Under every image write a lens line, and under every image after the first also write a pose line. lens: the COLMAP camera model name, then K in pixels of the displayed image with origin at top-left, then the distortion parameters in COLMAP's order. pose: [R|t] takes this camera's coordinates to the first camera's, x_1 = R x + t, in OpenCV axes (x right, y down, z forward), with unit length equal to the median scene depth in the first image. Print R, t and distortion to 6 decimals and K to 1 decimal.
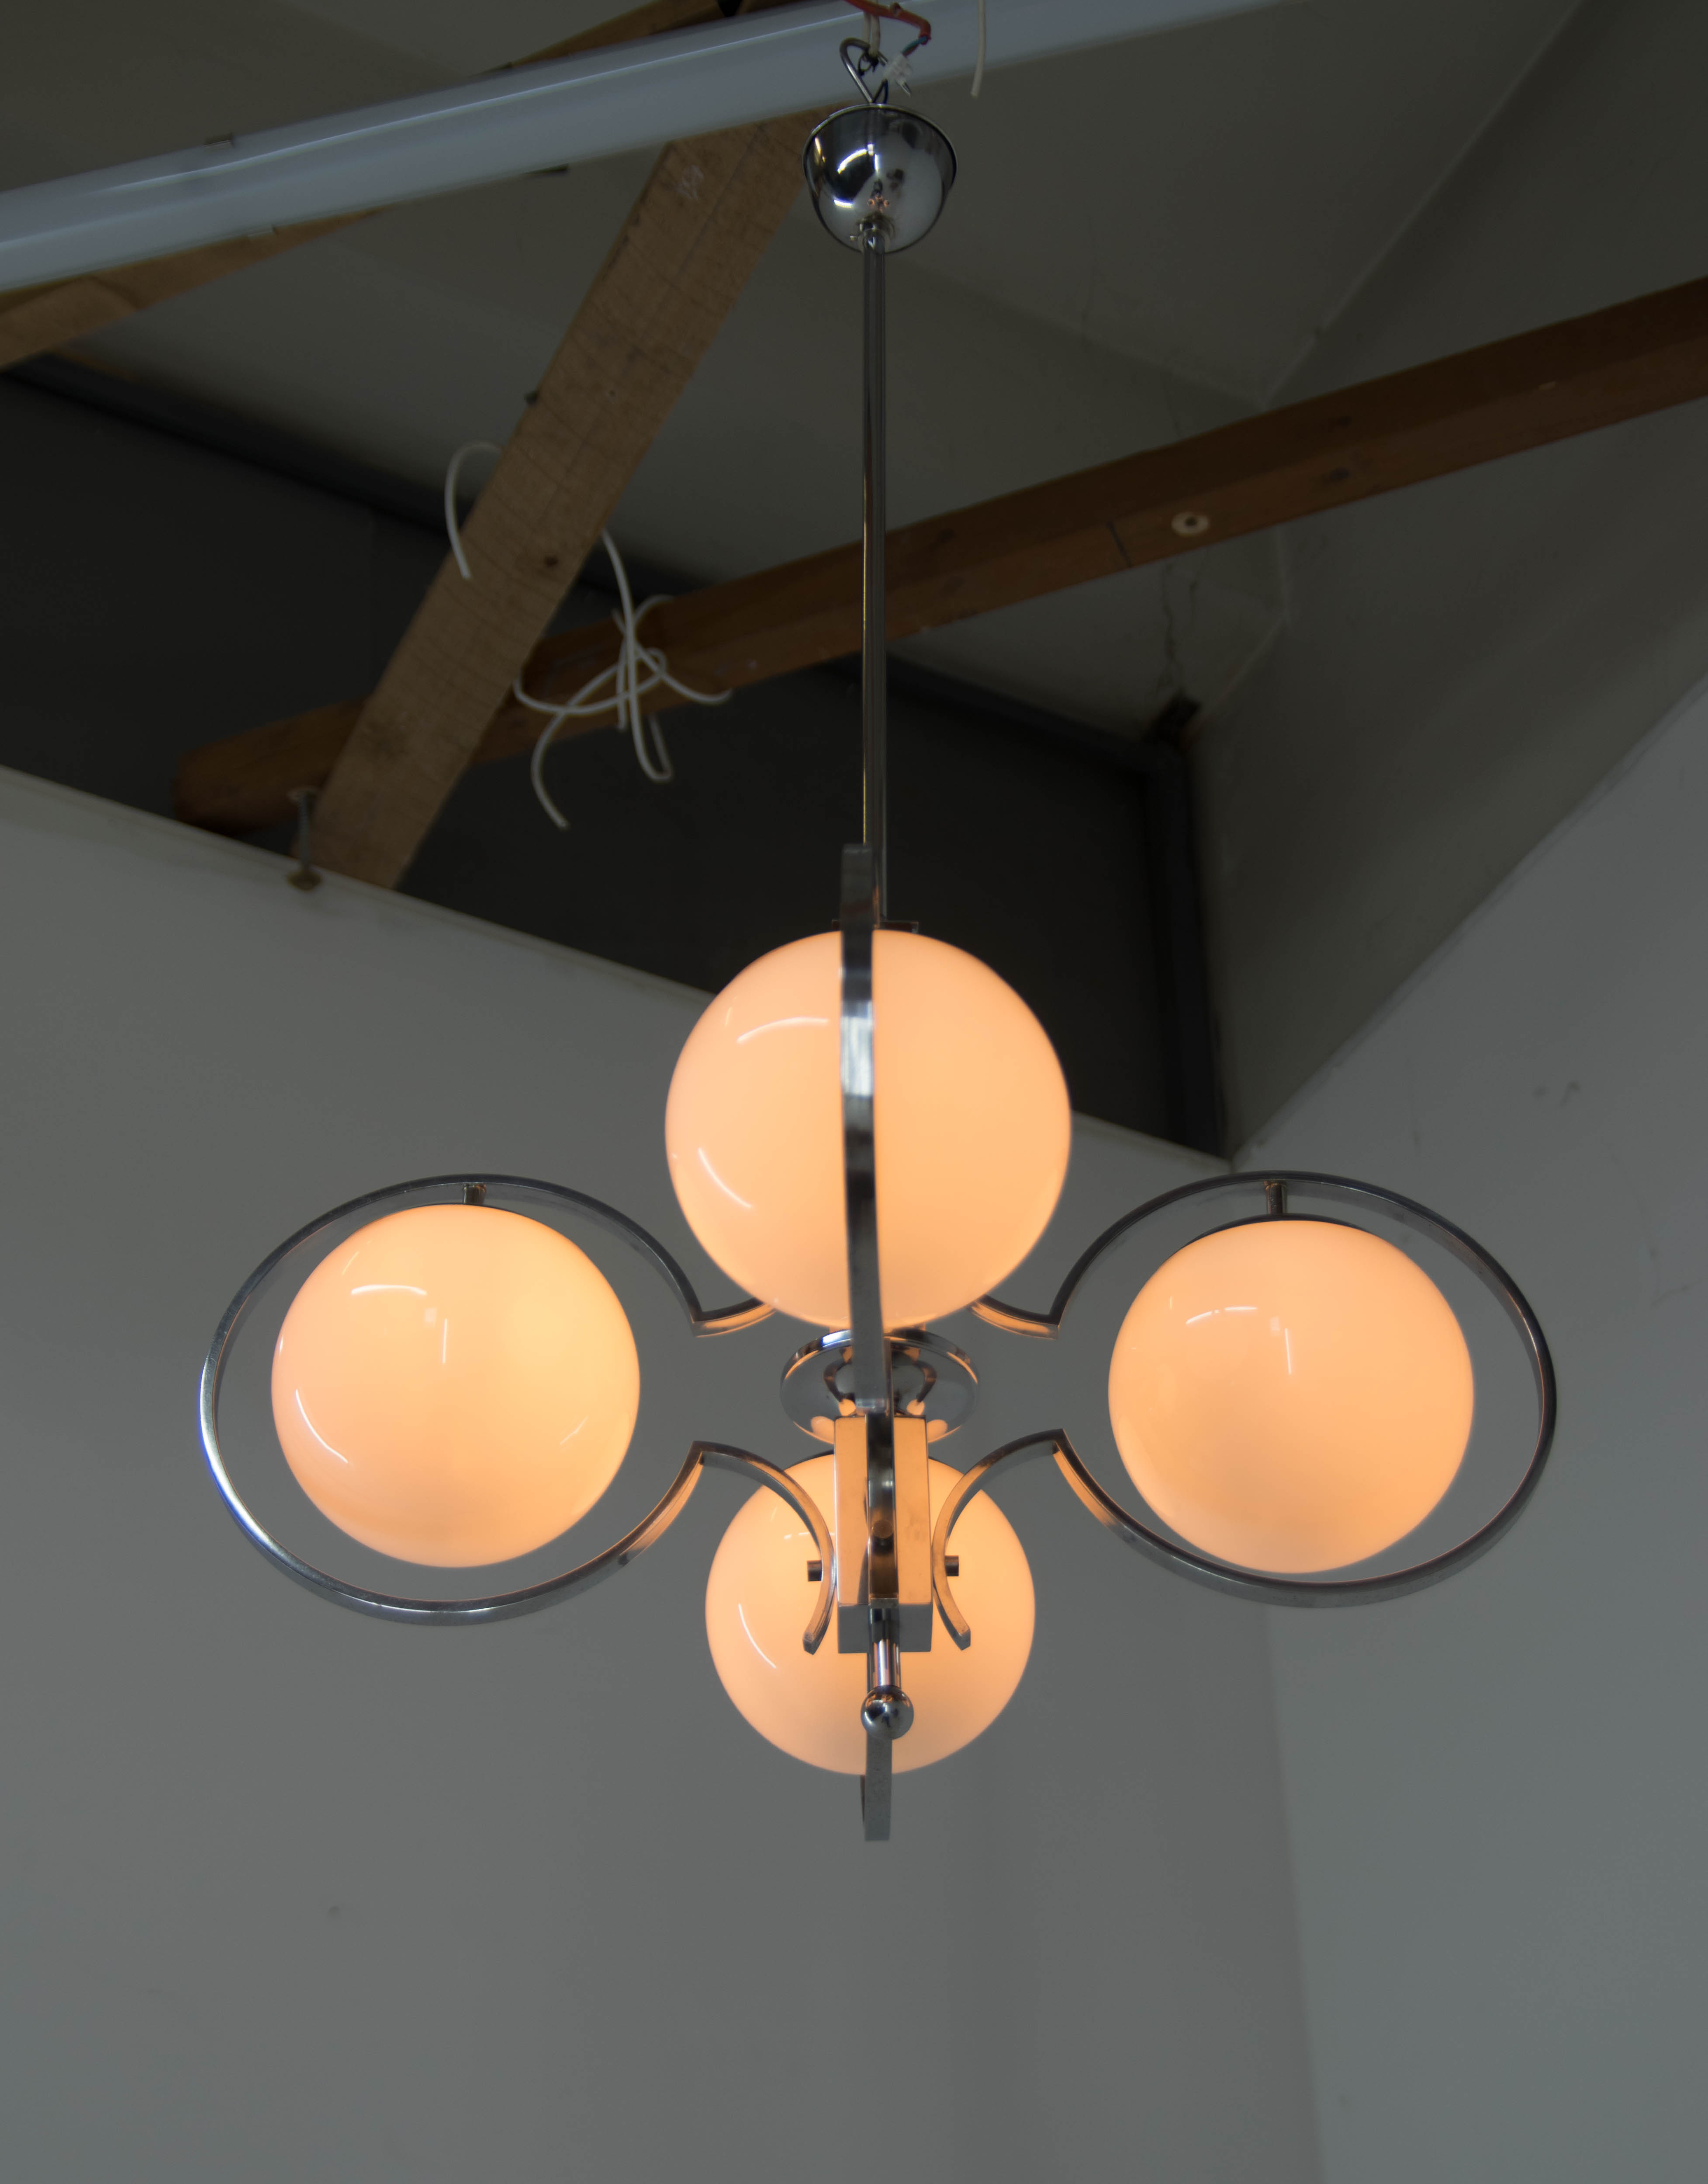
lens RADIAL K [[3177.7, 0, 851.9], [0, 3177.7, 1098.9], [0, 0, 1]] dist [-0.011654, 0.000000]
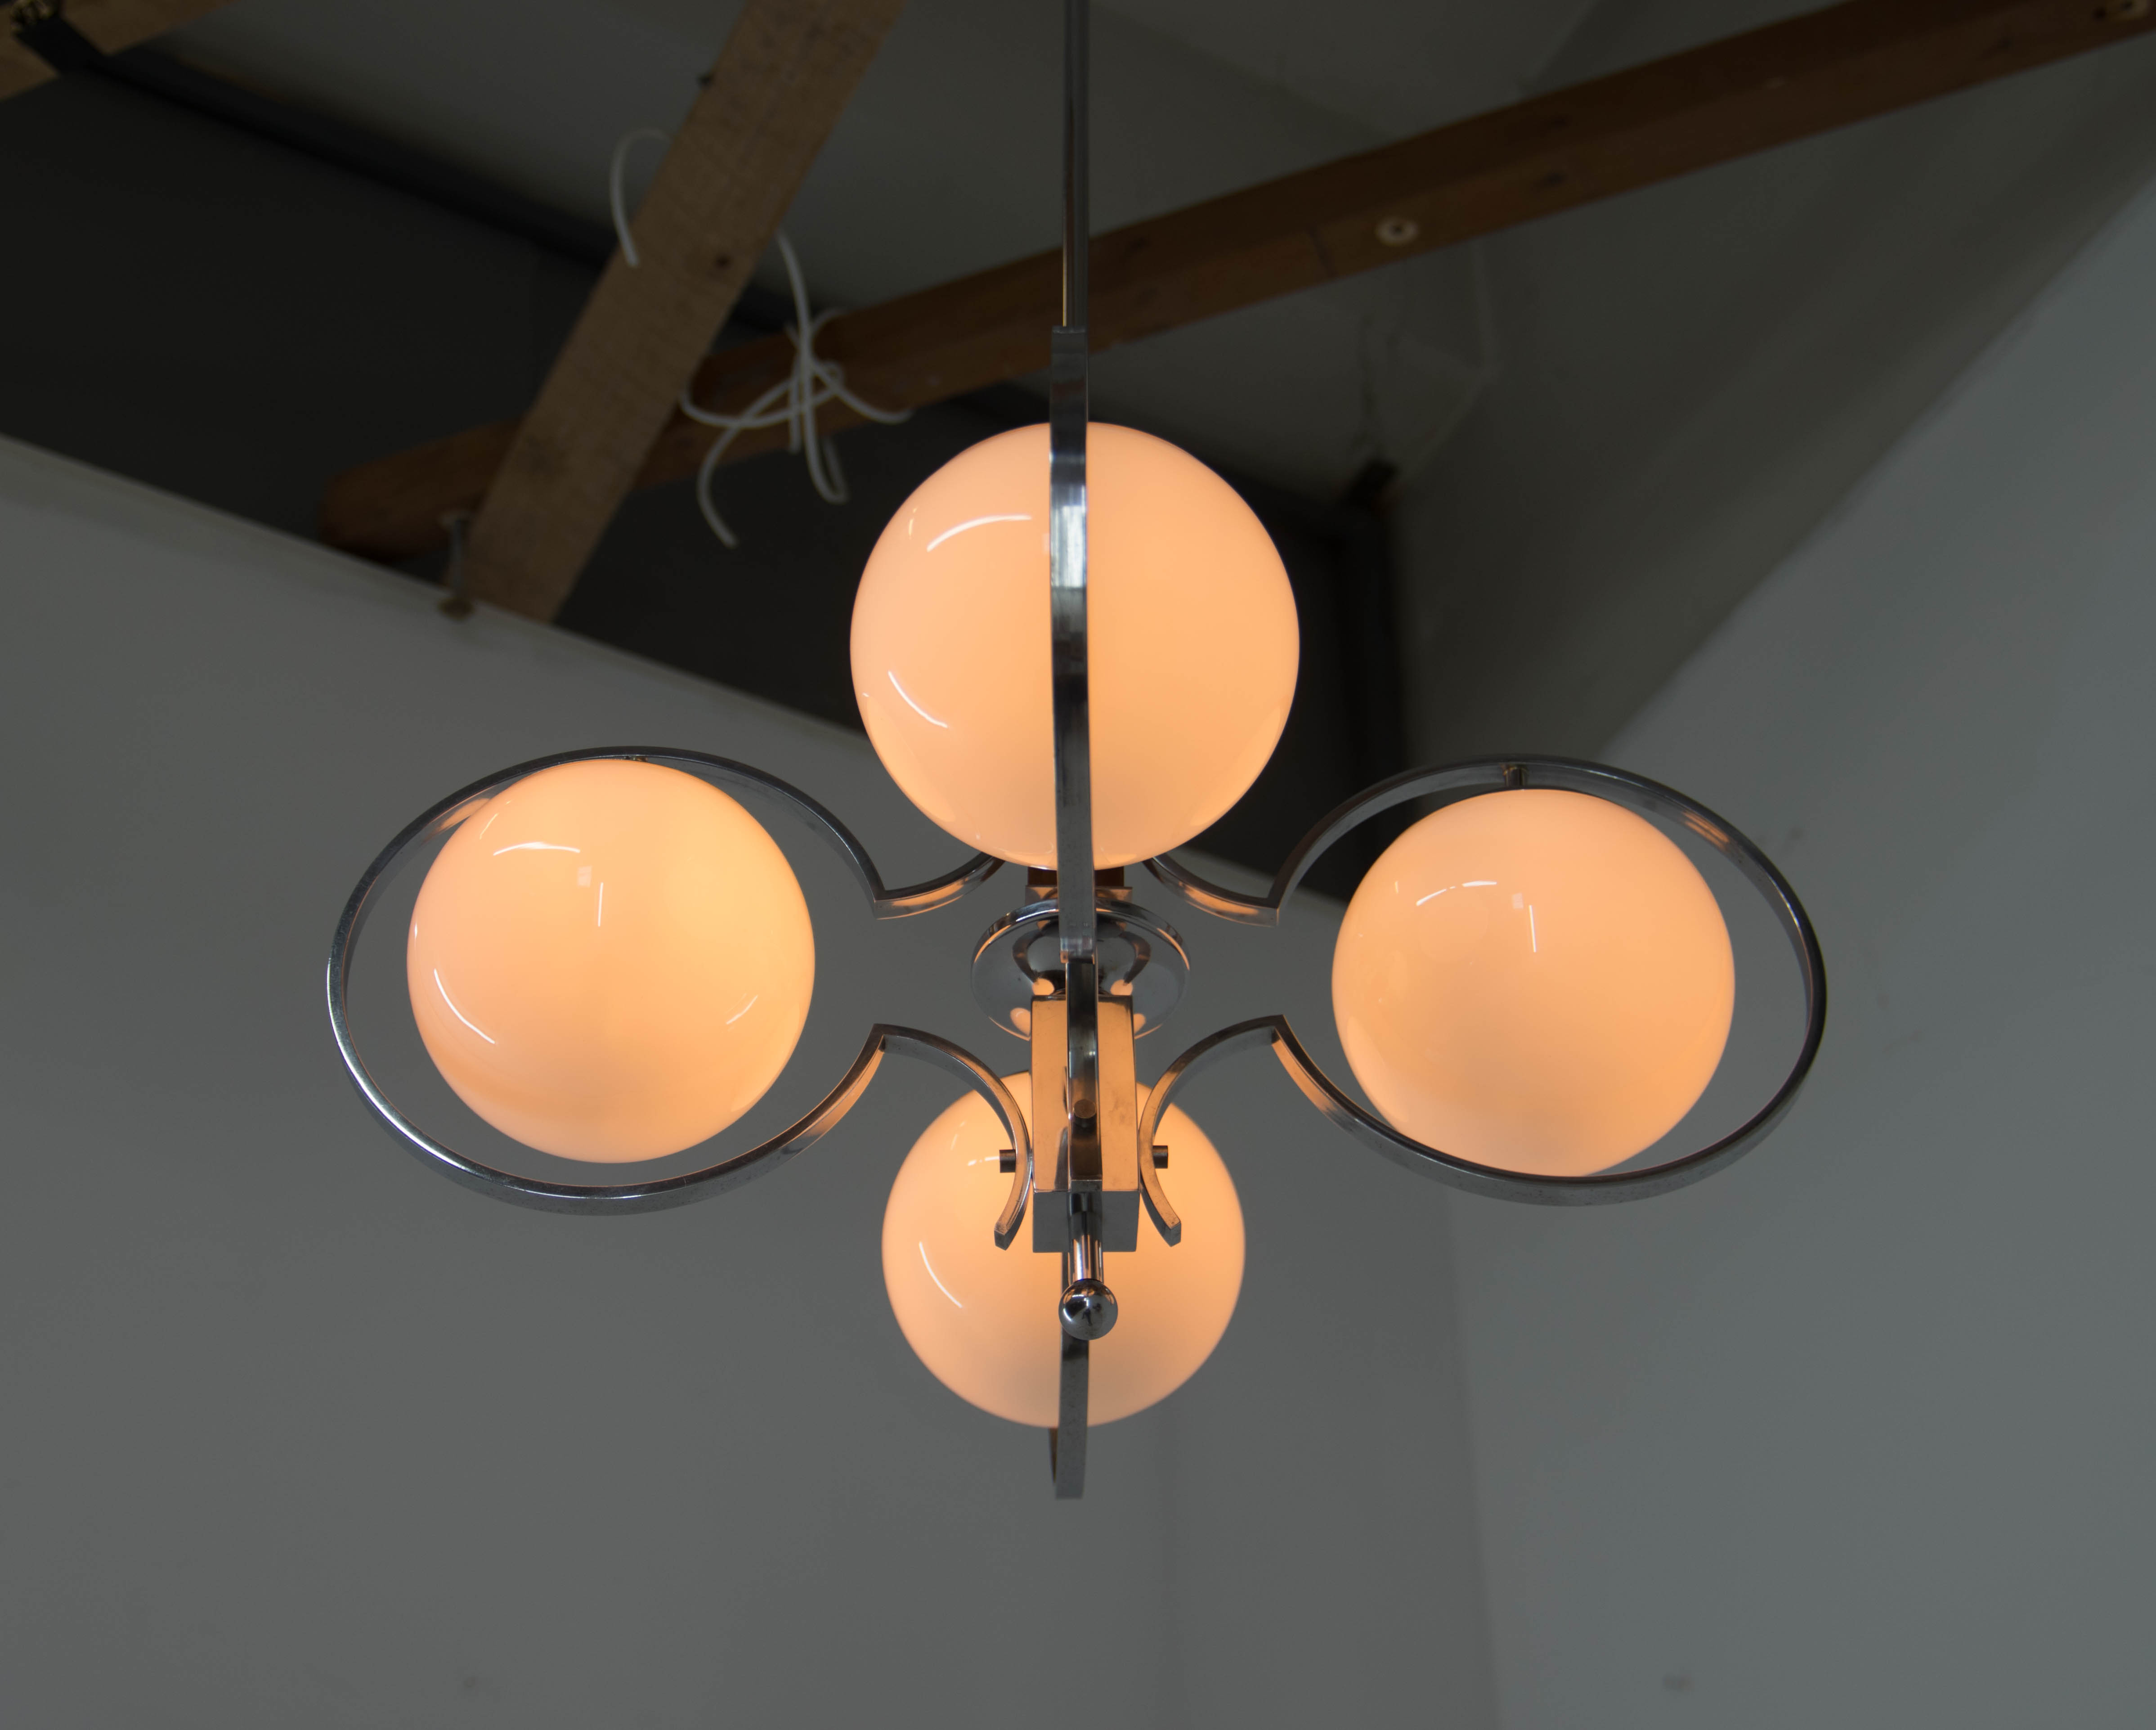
lens RADIAL K [[3267.4, 0, 1080.4], [0, 3267.4, 857.7], [0, 0, 1]] dist [0.014098, 0.000000]
pose [[0.999752, 0.012380, 0.018523, -0.008755], [-0.011775, 0.999405, -0.032425, 0.086732], [-0.018913, 0.032199, 0.999303, 0.066100]]
